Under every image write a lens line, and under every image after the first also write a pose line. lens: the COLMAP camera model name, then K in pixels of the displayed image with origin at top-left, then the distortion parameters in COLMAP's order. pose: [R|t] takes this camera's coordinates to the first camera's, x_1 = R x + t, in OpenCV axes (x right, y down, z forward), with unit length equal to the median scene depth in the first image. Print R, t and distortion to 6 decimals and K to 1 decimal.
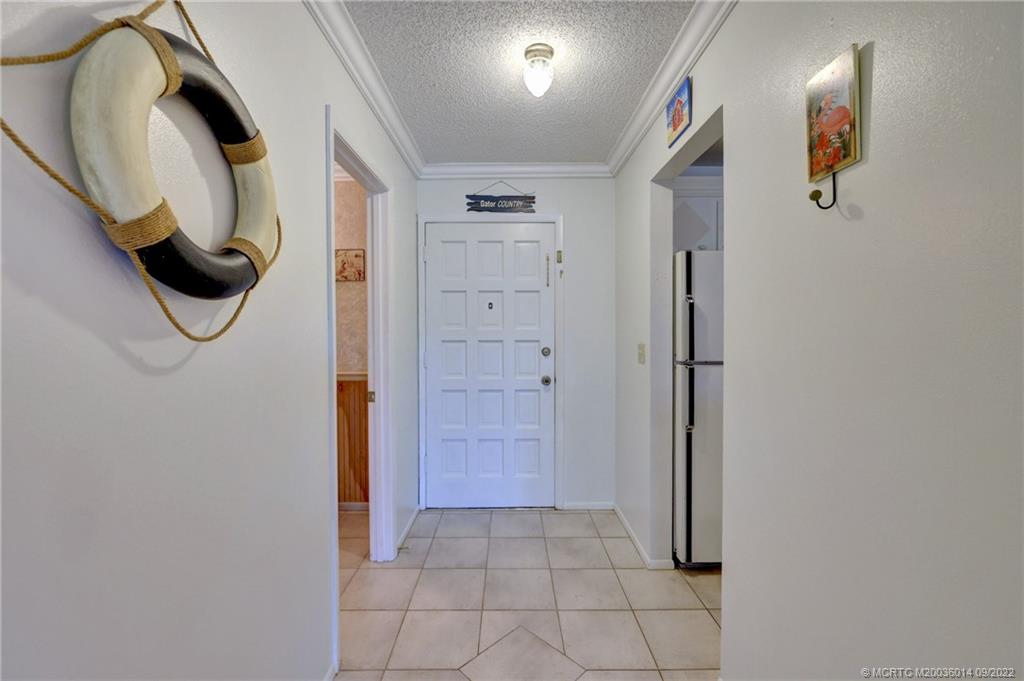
lens RADIAL K [[424.9, 0, 511.1], [0, 424.9, 338.6], [0, 0, 1]] dist [-0.000600, -0.000694]
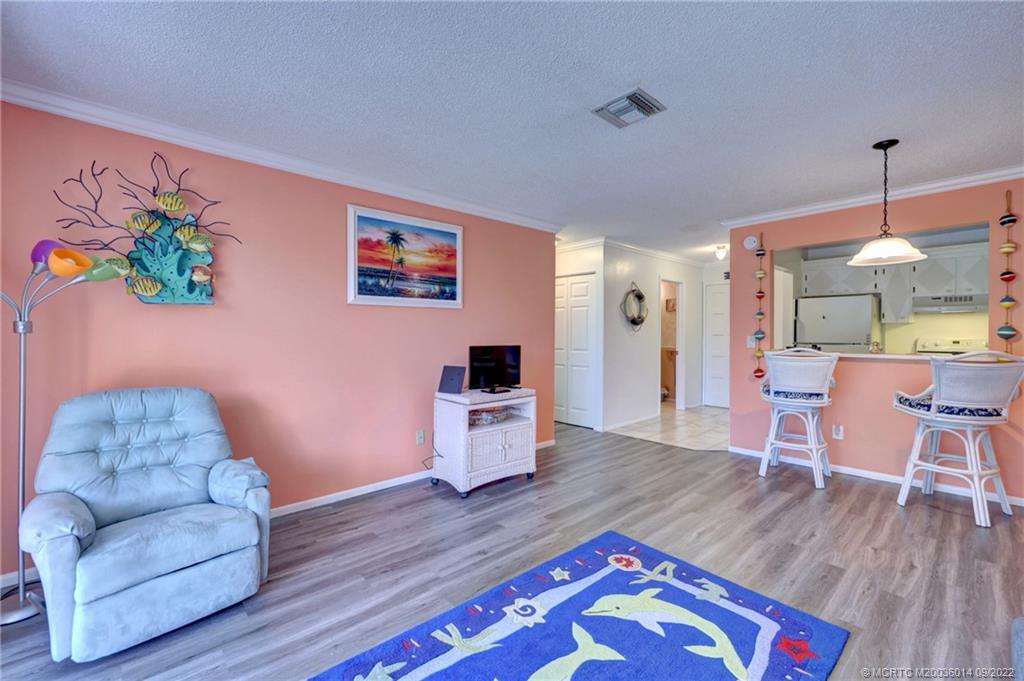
lens RADIAL K [[424.9, 0, 511.1], [0, 424.9, 338.6], [0, 0, 1]] dist [-0.000600, -0.000694]
pose [[0.672432, 0.012398, -0.740055, 1.076424], [-0.015779, 0.999873, 0.002413, 0.047838], [0.739991, 0.010055, 0.672542, -1.836262]]
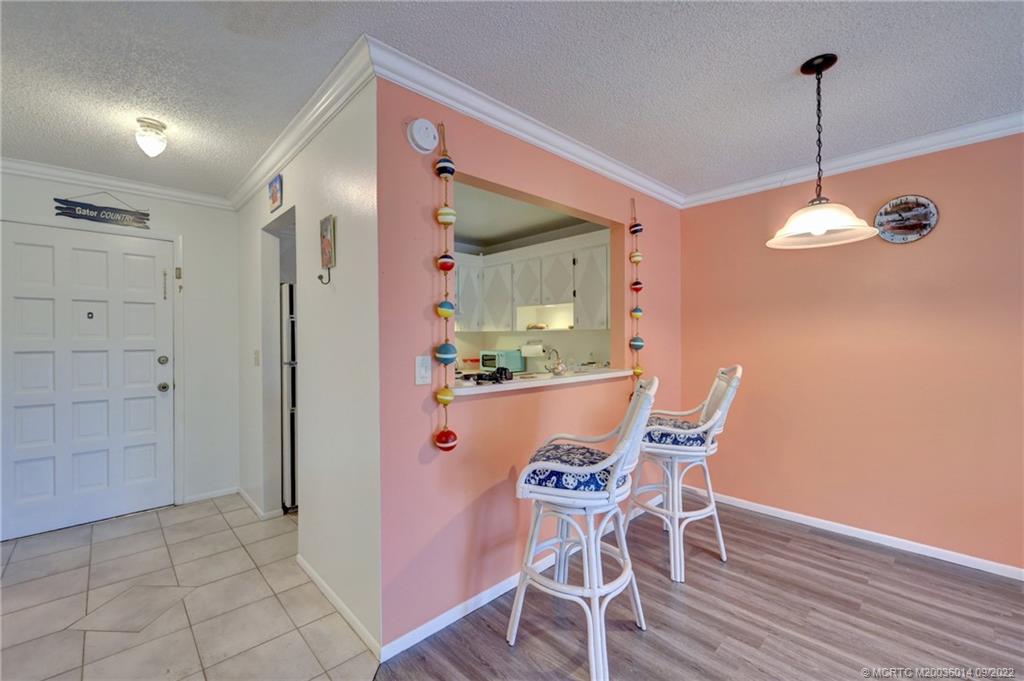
lens RADIAL K [[424.9, 0, 511.1], [0, 424.9, 338.6], [0, 0, 1]] dist [-0.000600, -0.000694]
pose [[0.726617, -0.001401, 0.687041, -0.020104], [0.014586, 0.999804, -0.013388, 0.004629], [-0.686888, 0.019749, 0.726495, -0.491746]]
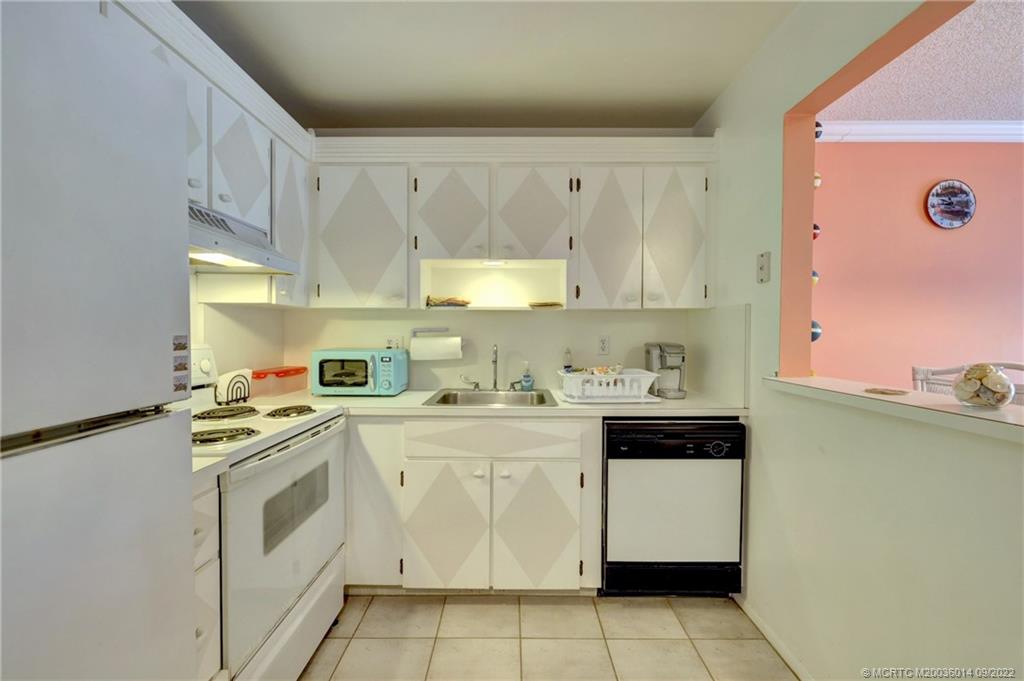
lens RADIAL K [[424.9, 0, 511.1], [0, 424.9, 338.6], [0, 0, 1]] dist [-0.000600, -0.000694]
pose [[0.007020, -0.011878, 0.999905, 0.391509], [0.016042, 0.999802, 0.011765, 0.004227], [-0.999847, 0.015958, 0.007209, 0.692095]]
